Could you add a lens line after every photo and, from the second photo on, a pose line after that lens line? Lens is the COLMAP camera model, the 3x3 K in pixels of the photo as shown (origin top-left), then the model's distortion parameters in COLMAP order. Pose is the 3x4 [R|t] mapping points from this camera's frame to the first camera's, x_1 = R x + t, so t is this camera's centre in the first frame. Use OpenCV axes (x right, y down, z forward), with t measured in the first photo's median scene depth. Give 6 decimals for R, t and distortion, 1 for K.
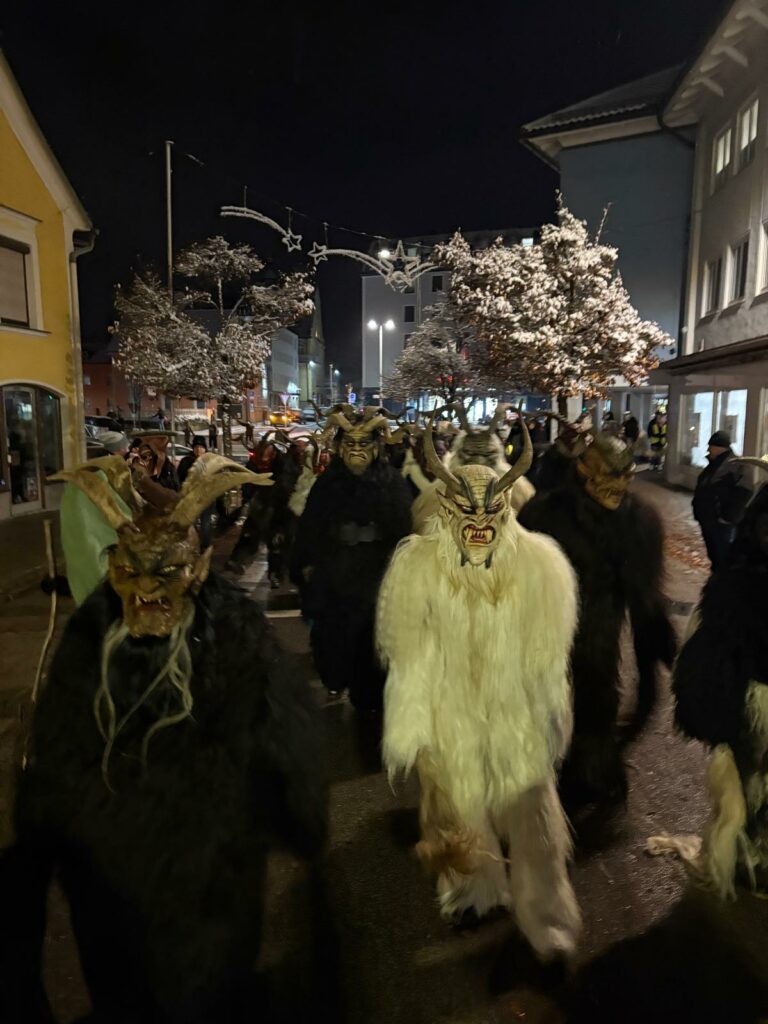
lens RADIAL K [[783.7, 0, 406.3], [0, 783.7, 532.3], [0, 0, 1]] dist [0.041040, -0.046859]
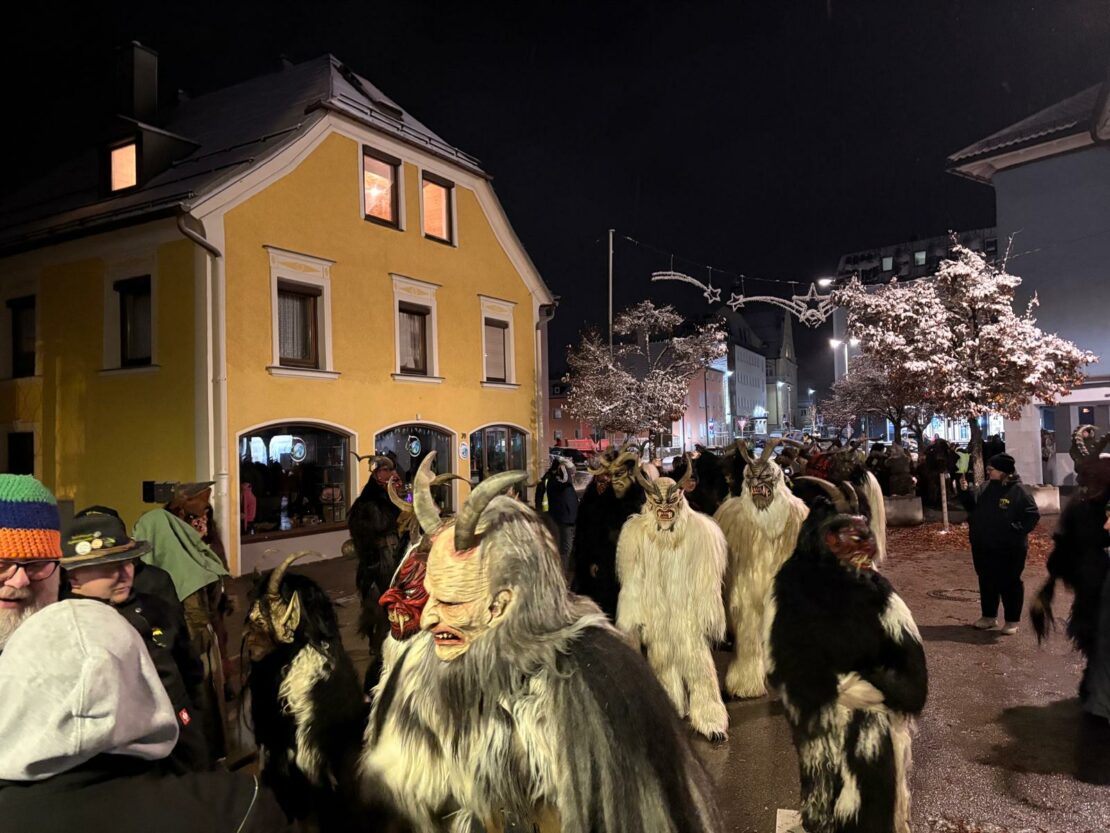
lens RADIAL K [[849.5, 0, 541.3], [0, 849.5, 415.5], [0, 0, 1]] dist [0.041040, -0.046859]
pose [[0.914595, -0.040686, -0.402319, 0.138334], [-0.029792, 0.985442, -0.167382, 0.026038], [0.403272, 0.165072, 0.900068, -0.226526]]
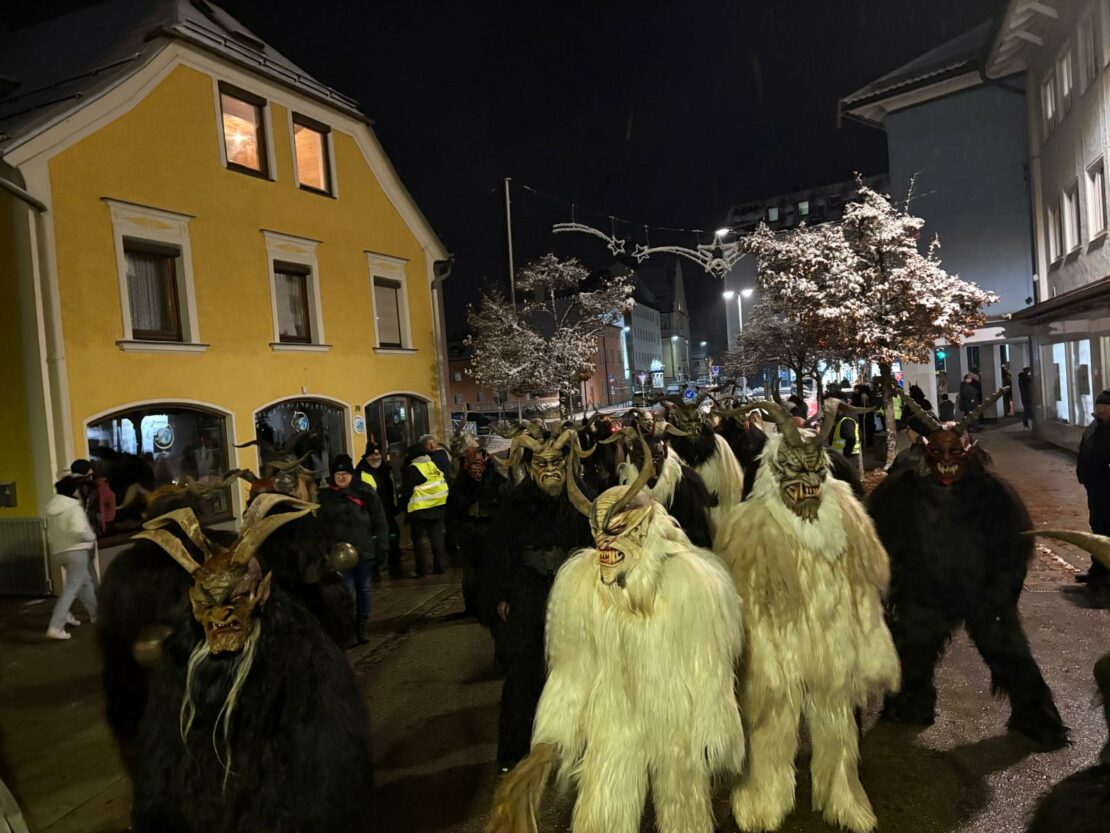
lens RADIAL K [[849.5, 0, 567.3], [0, 849.5, 415.2], [0, 0, 1]] dist [0.041040, -0.046859]
pose [[0.962024, -0.074399, -0.262631, 0.095502], [0.043549, 0.991648, -0.121396, 0.008492], [0.269470, 0.105349, 0.957229, -0.153452]]
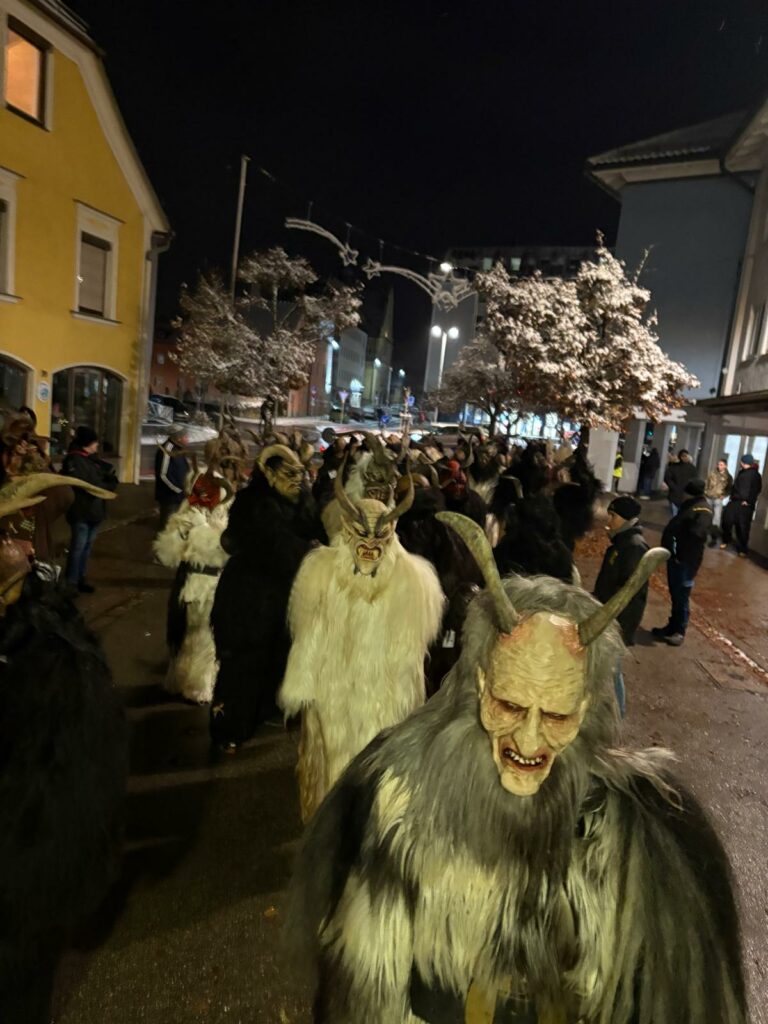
lens RADIAL K [[783.7, 0, 393.2], [0, 783.7, 527.2], [0, 0, 1]] dist [0.041040, -0.046859]
pose [[0.990207, 0.110181, -0.085731, 0.053212], [-0.110817, 0.993837, -0.002690, -0.008819], [0.084907, 0.012164, 0.996315, -0.061383]]
